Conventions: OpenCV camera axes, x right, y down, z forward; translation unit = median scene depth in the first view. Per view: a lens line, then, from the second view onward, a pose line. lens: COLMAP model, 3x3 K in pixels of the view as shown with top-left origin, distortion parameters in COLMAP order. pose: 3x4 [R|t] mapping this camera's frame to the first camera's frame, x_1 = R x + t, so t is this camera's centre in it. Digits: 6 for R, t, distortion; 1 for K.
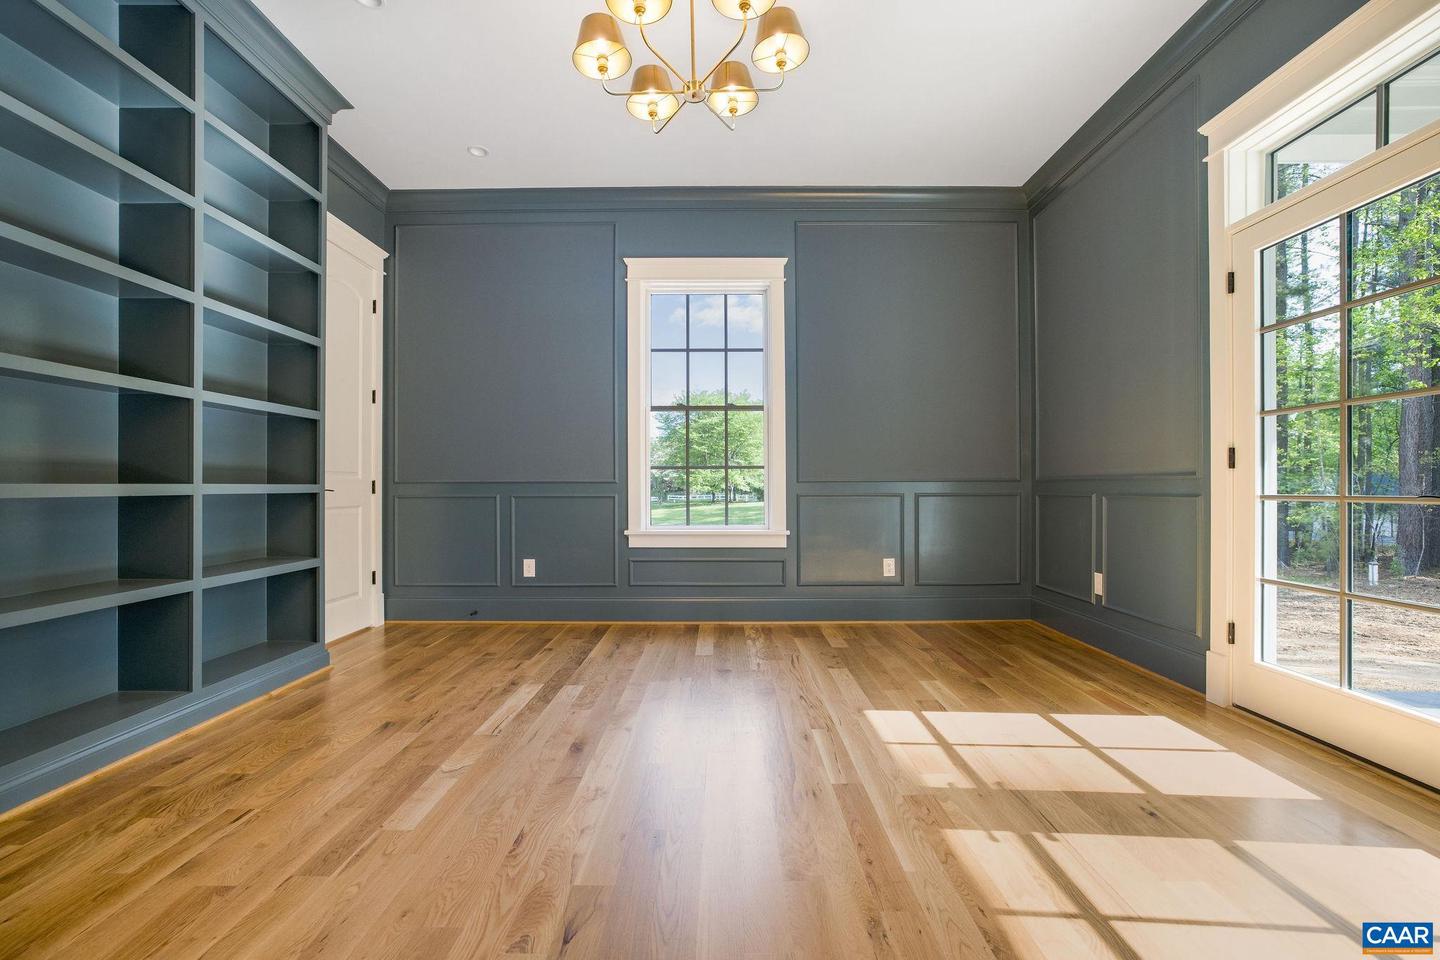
lens RADIAL K [[627.1, 0, 720.0], [0, 627.1, 480.0], [0, 0, 1]] dist [-0.041045, 0.016614]
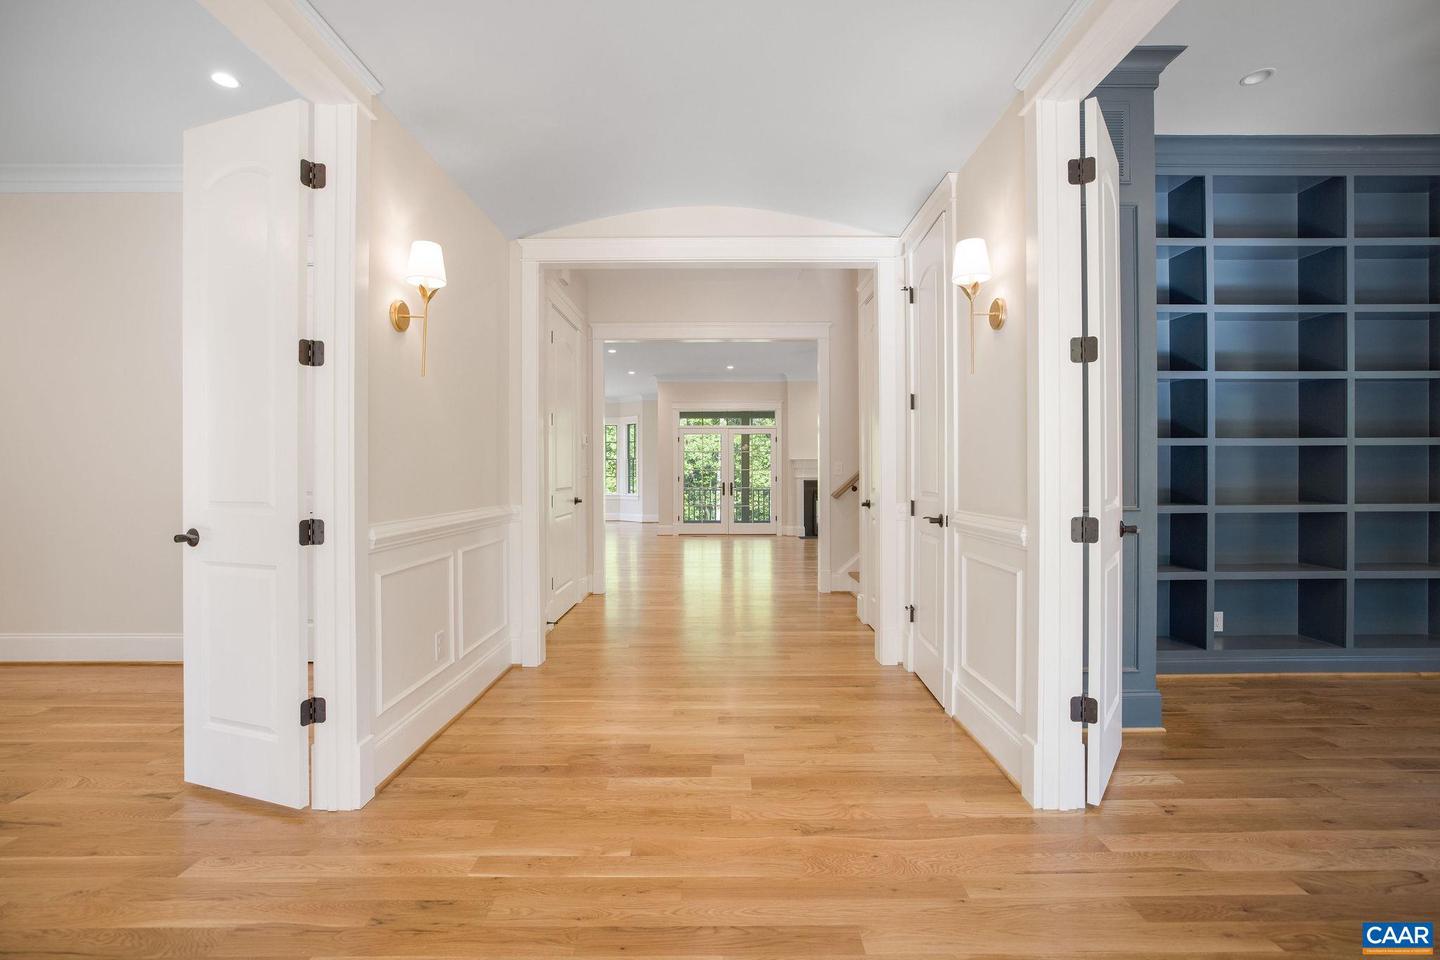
lens RADIAL K [[633.5, 0, 720.0], [0, 633.5, 480.0], [0, 0, 1]] dist [-0.052829, 0.017643]
pose [[-0.004797, 0.011134, -0.999927, 0.672717], [0.016496, 0.999803, 0.011054, -0.105034], [0.999852, -0.016442, -0.004980, -0.533661]]
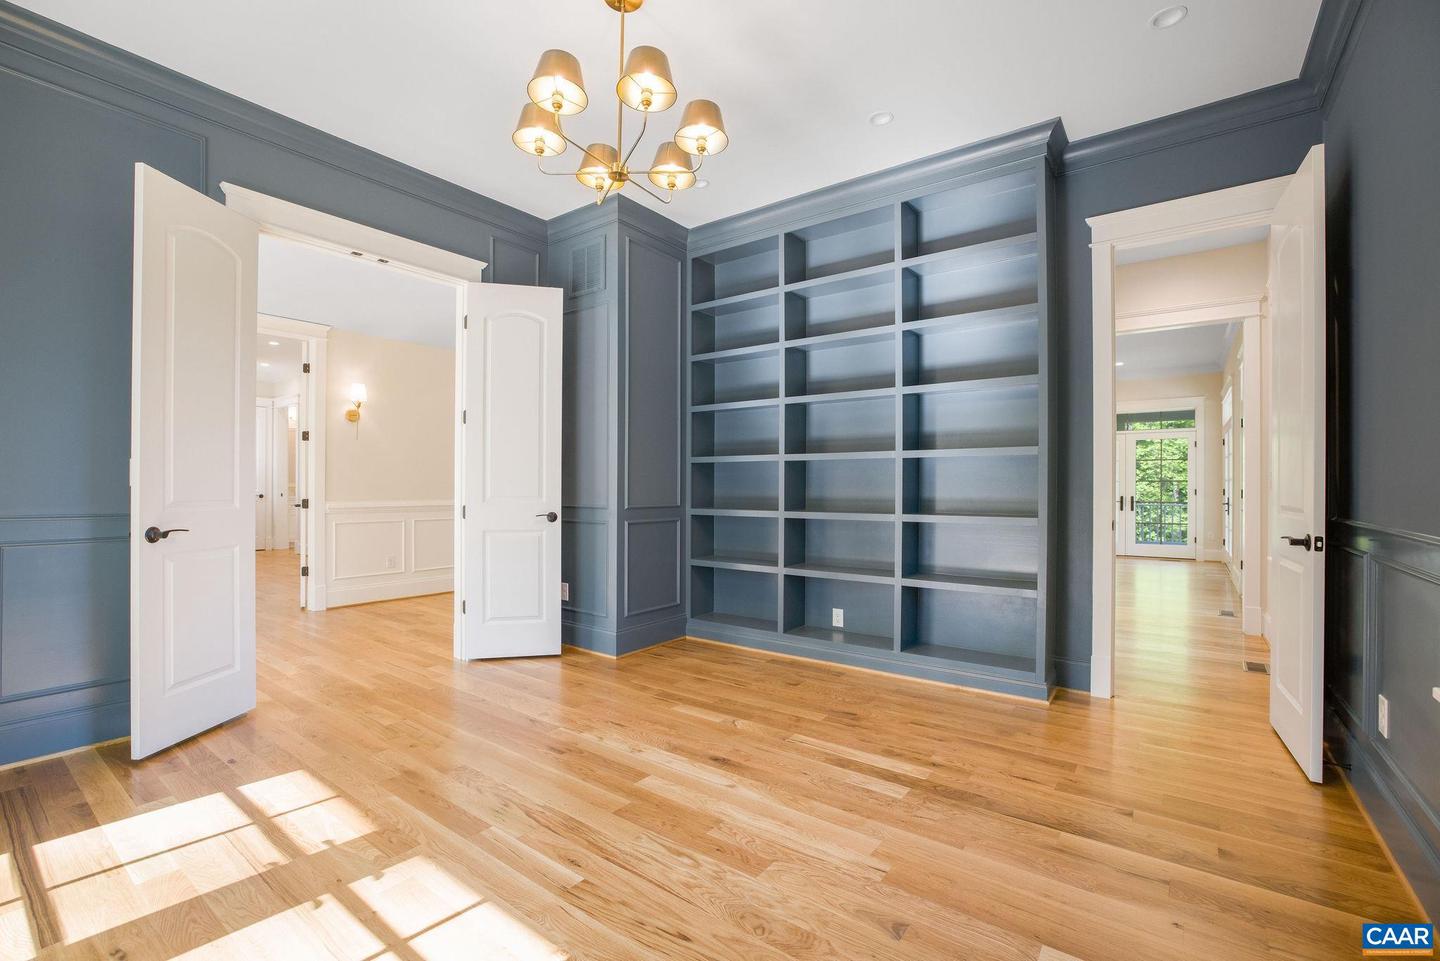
lens RADIAL K [[627.1, 0, 720.0], [0, 627.1, 480.5], [0, 0, 1]] dist [-0.041045, 0.016614]
pose [[-0.591007, -0.006274, -0.806642, 0.755671], [0.007251, 0.999888, -0.013090, -0.071275], [0.806634, -0.013585, -0.590895, 1.834716]]
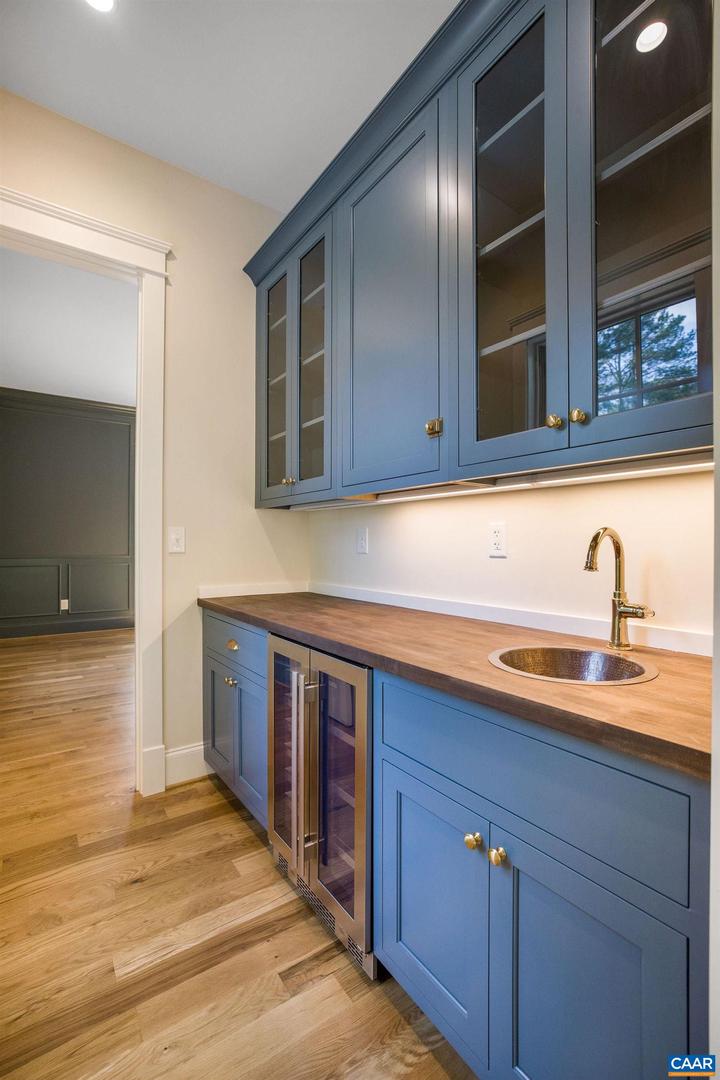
lens RADIAL K [[479.3, 0, 360.0], [0, 479.3, 540.0], [0, 0, 1]] dist [-0.044169, 0.018744]
pose [[-0.589504, 0.004701, 0.807752, -2.378025], [-0.012298, 0.999815, -0.014794, -0.091923], [-0.807672, -0.018655, -0.589337, 1.942115]]
